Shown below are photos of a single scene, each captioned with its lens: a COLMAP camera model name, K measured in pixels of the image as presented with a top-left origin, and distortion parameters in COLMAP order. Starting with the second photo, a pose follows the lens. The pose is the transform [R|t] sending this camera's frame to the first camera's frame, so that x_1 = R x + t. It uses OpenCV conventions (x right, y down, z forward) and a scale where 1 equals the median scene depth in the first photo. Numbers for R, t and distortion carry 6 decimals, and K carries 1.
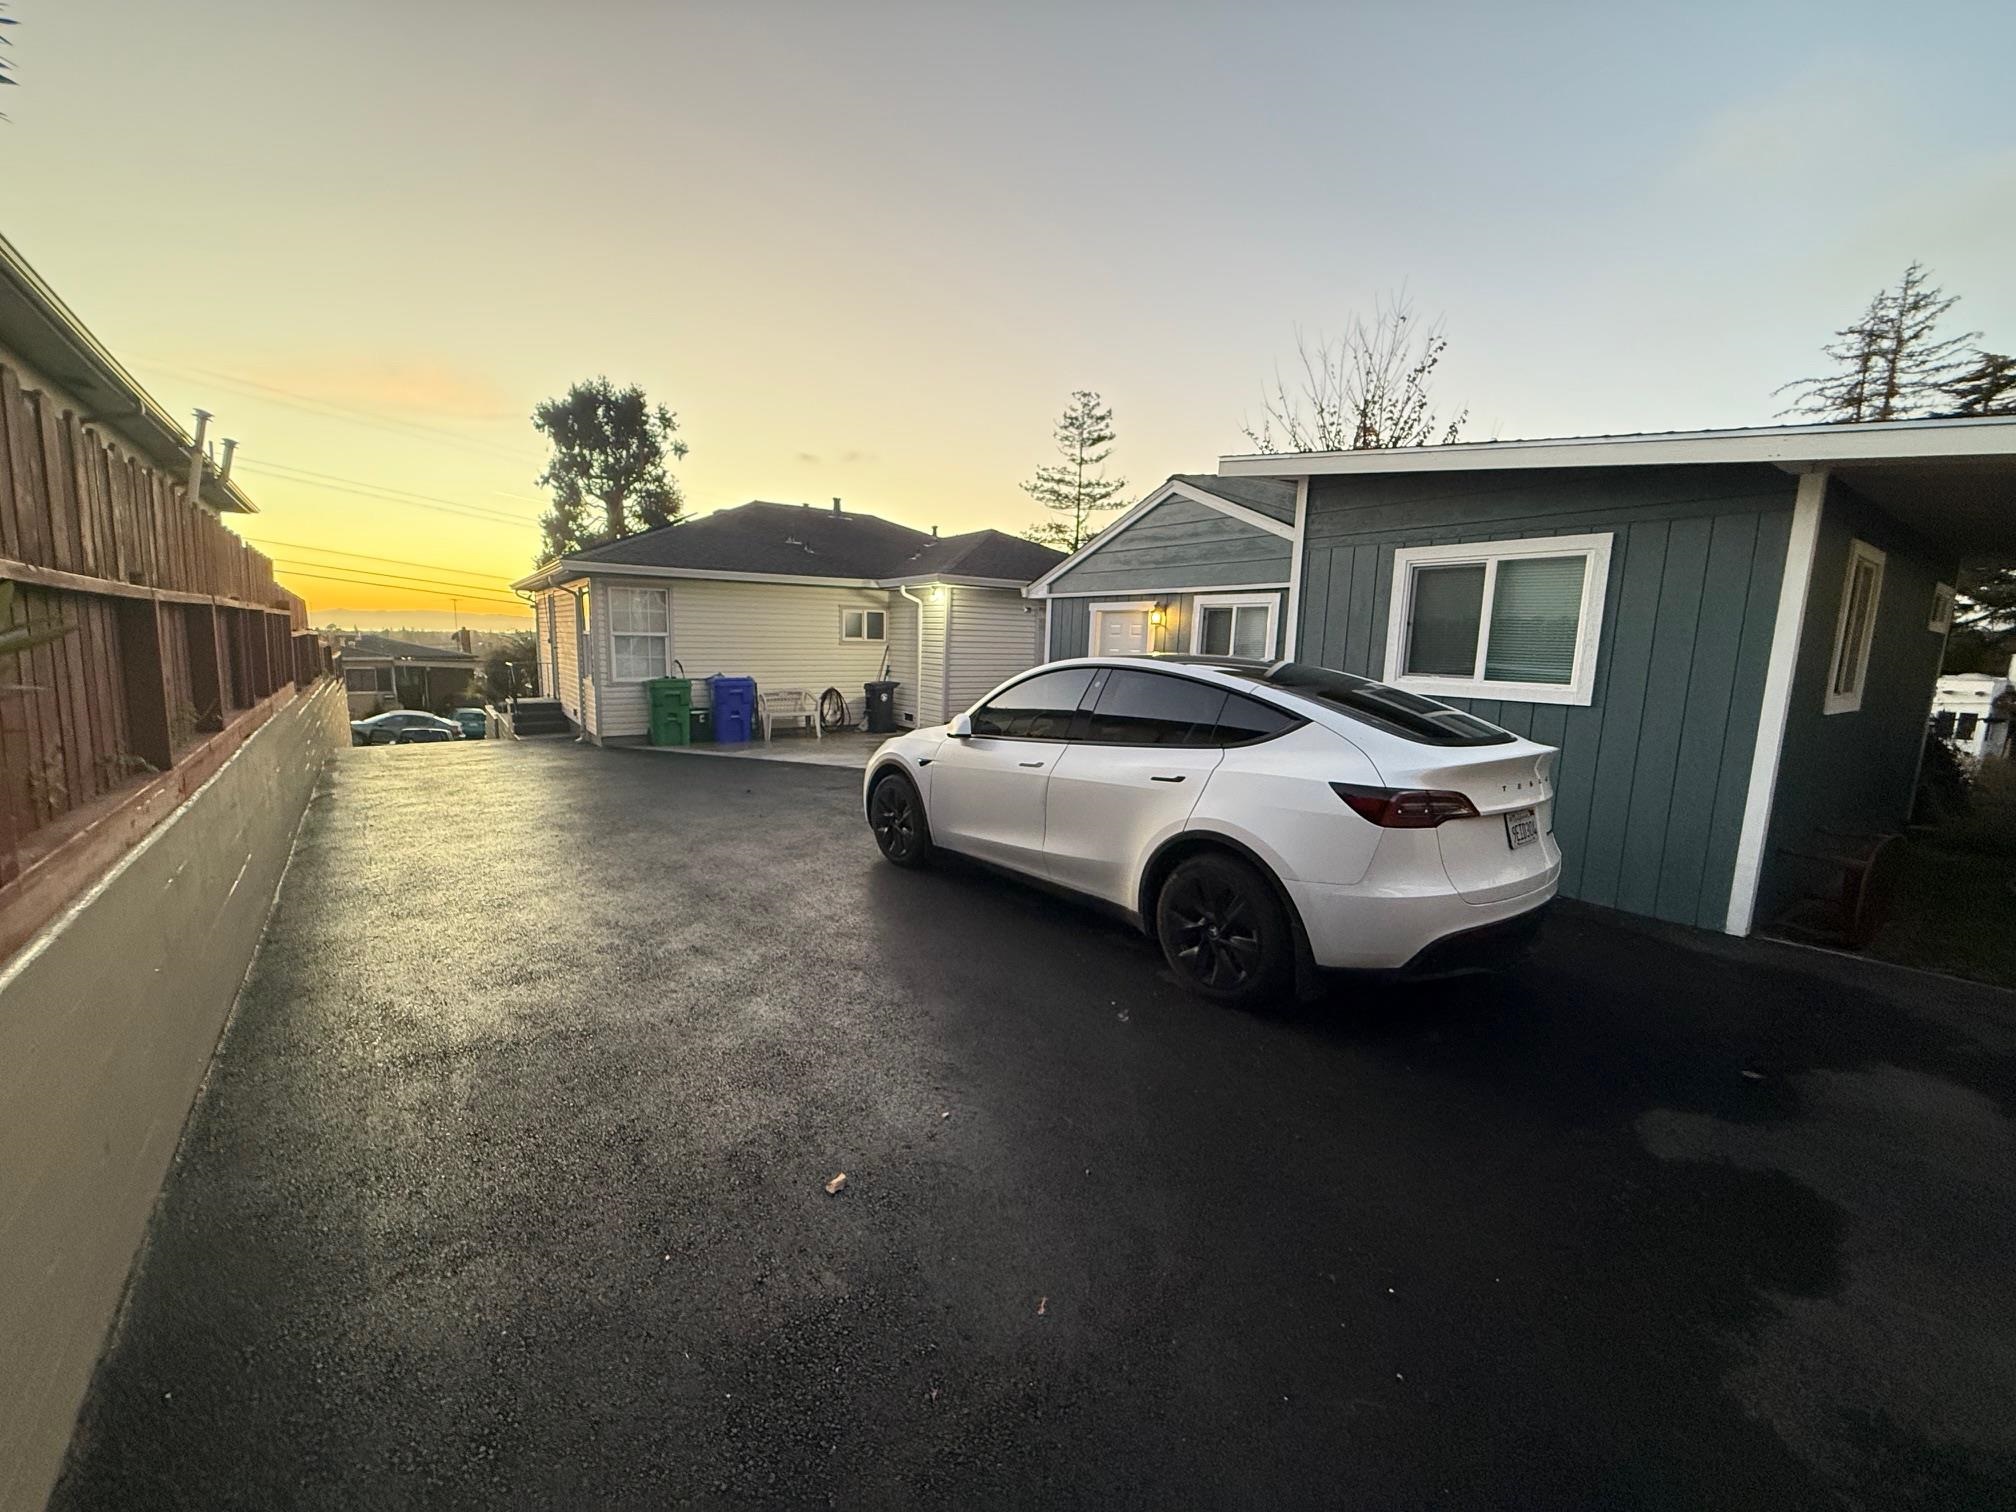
lens RADIAL K [[802.5, 0, 1002.0], [0, 802.5, 757.7], [0, 0, 1]] dist [0.000090, 0.000046]
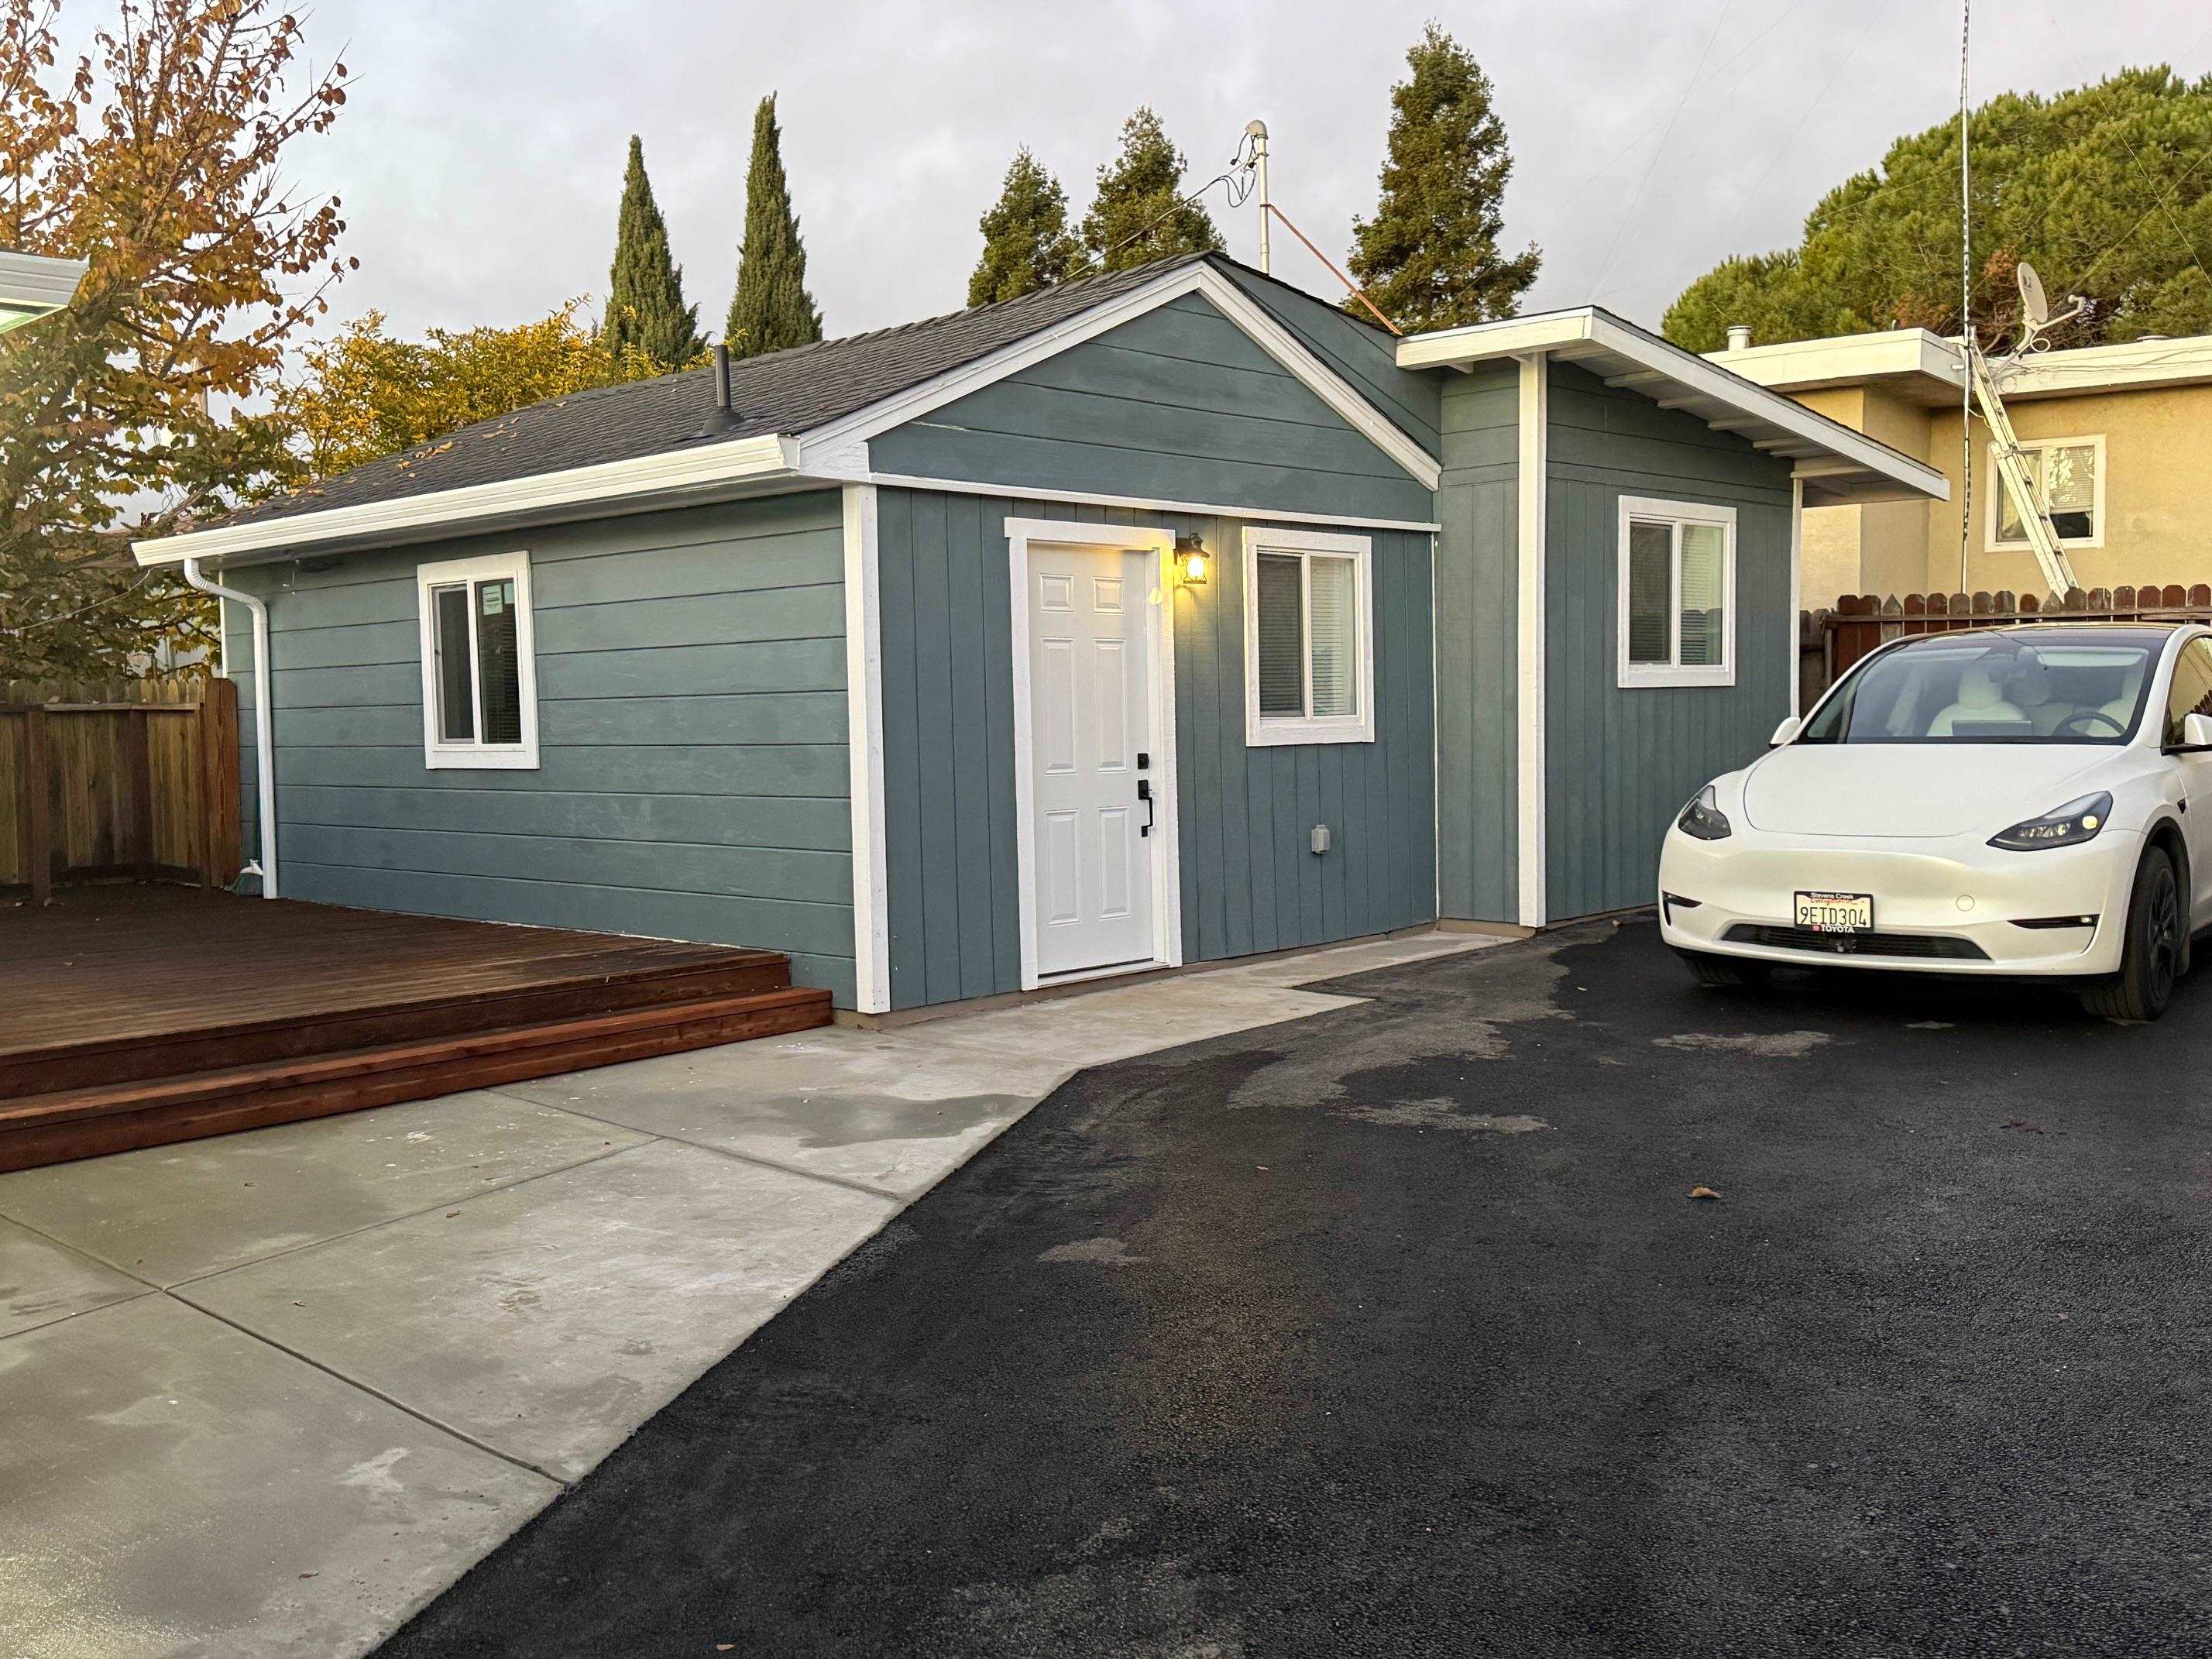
lens RADIAL K [[1954.0, 0, 1106.0], [0, 1954.0, 829.5], [0, 0, 1]] dist [0.044747, -0.000546]
pose [[-0.190358, -0.087424, 0.977814, -0.494441], [0.152454, 0.981311, 0.117416, -0.097751], [-0.969805, 0.171423, -0.173472, 0.733148]]
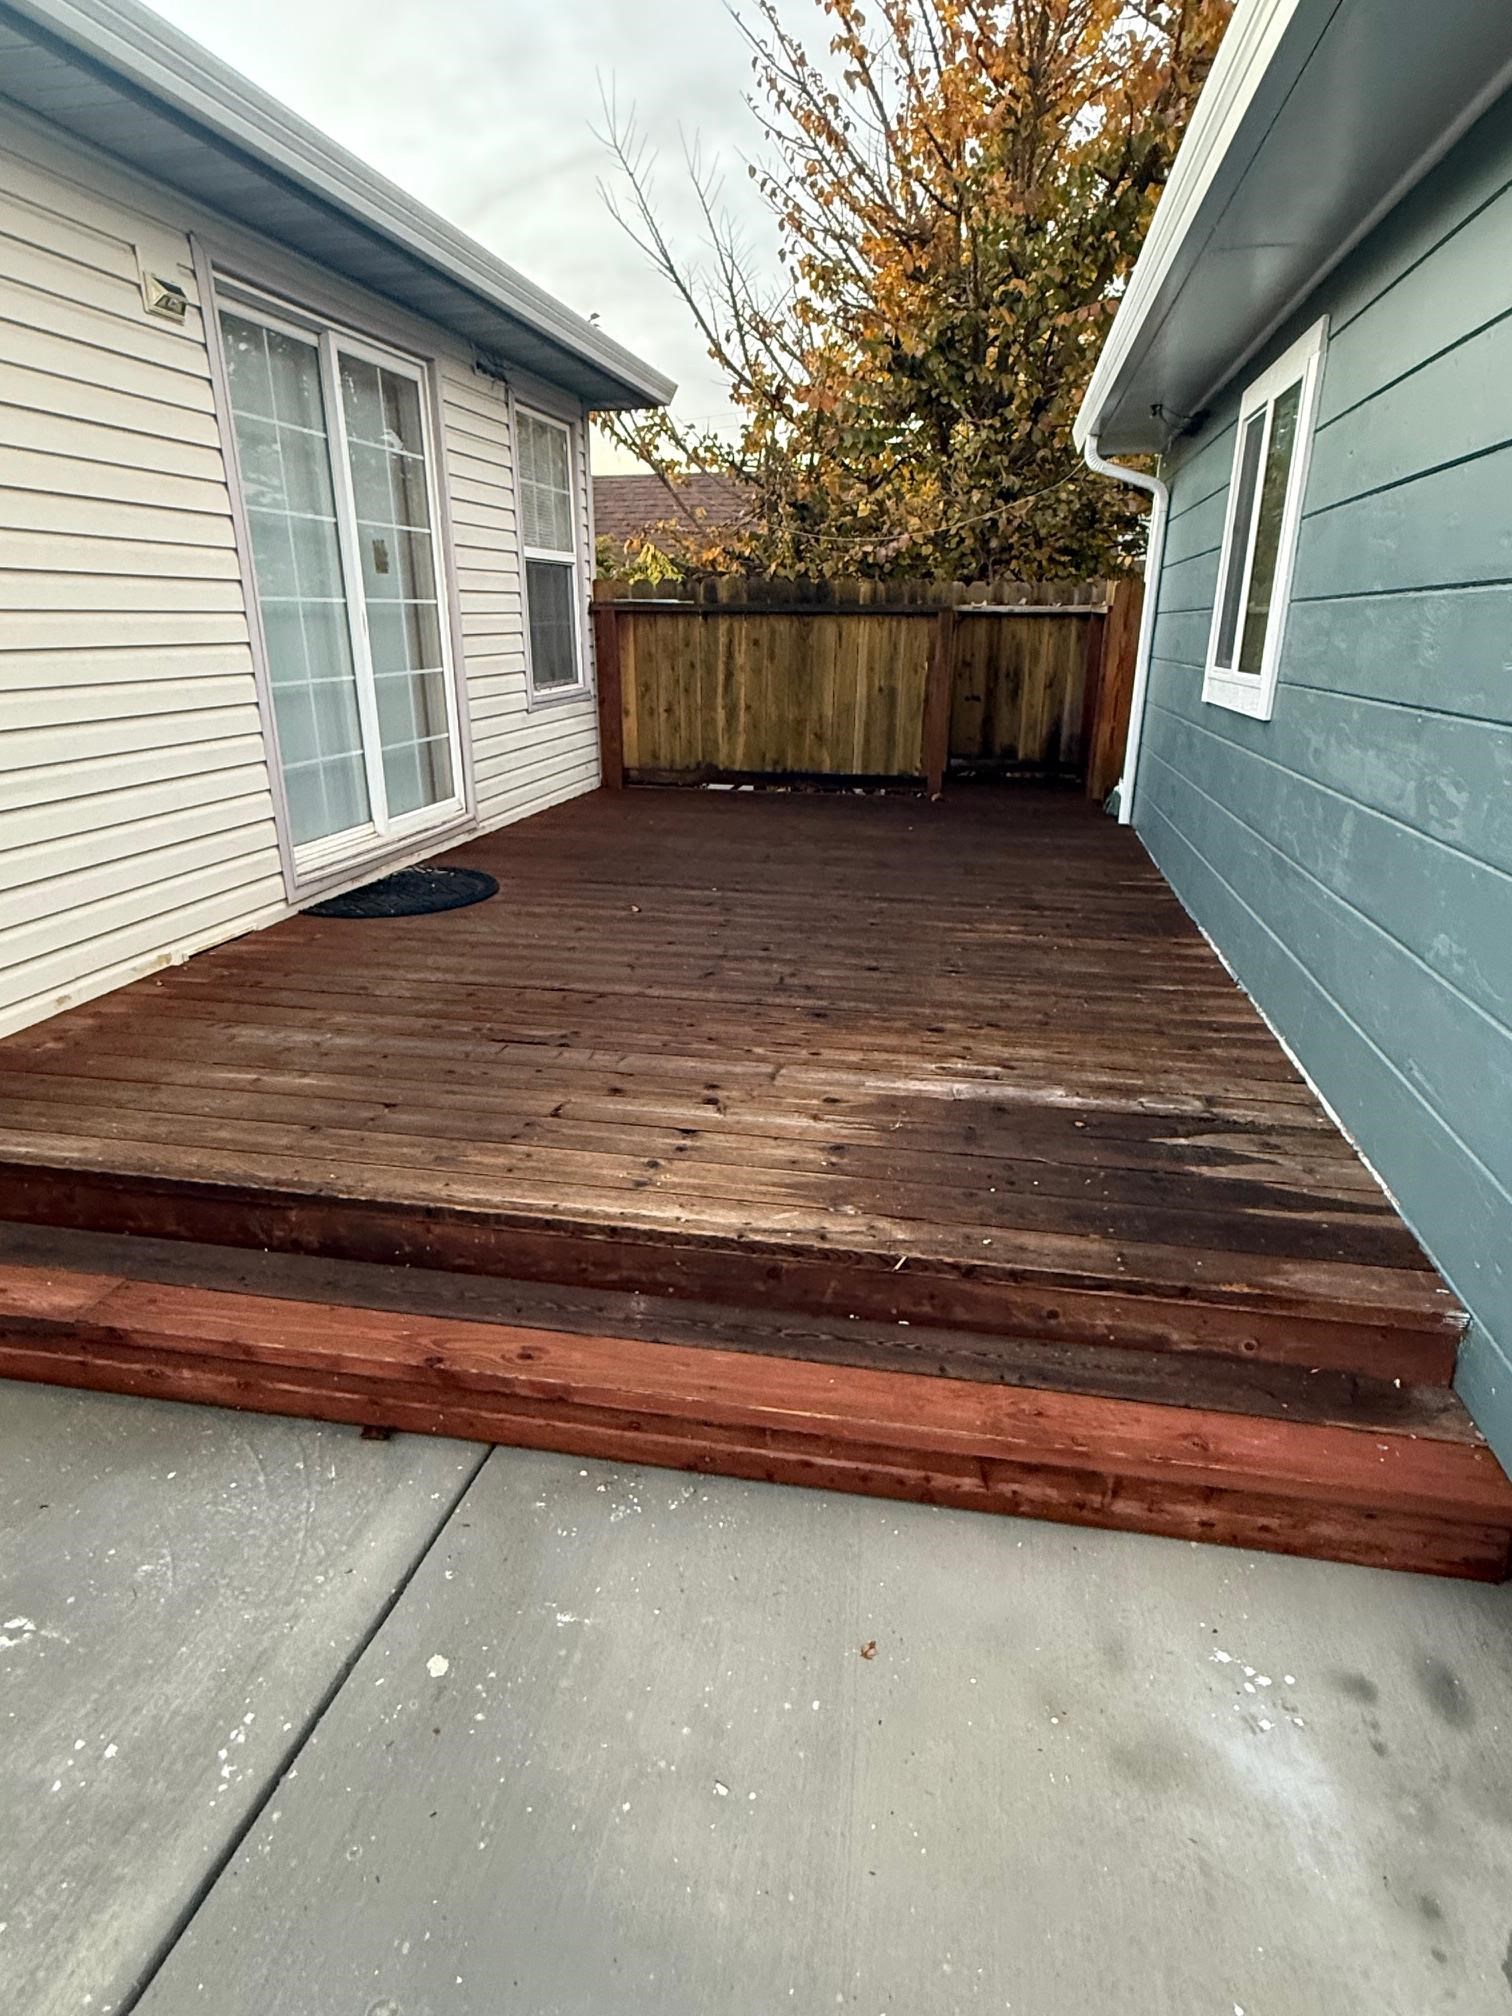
lens RADIAL K [[1124.3, 0, 756.0], [0, 1124.3, 1008.0], [0, 0, 1]] dist [0.001854, -0.000306]
pose [[0.730929, -0.246194, 0.636499, -0.059330], [0.113941, 0.963596, 0.241868, -0.080829], [-0.672875, -0.104265, 0.732372, 0.696501]]
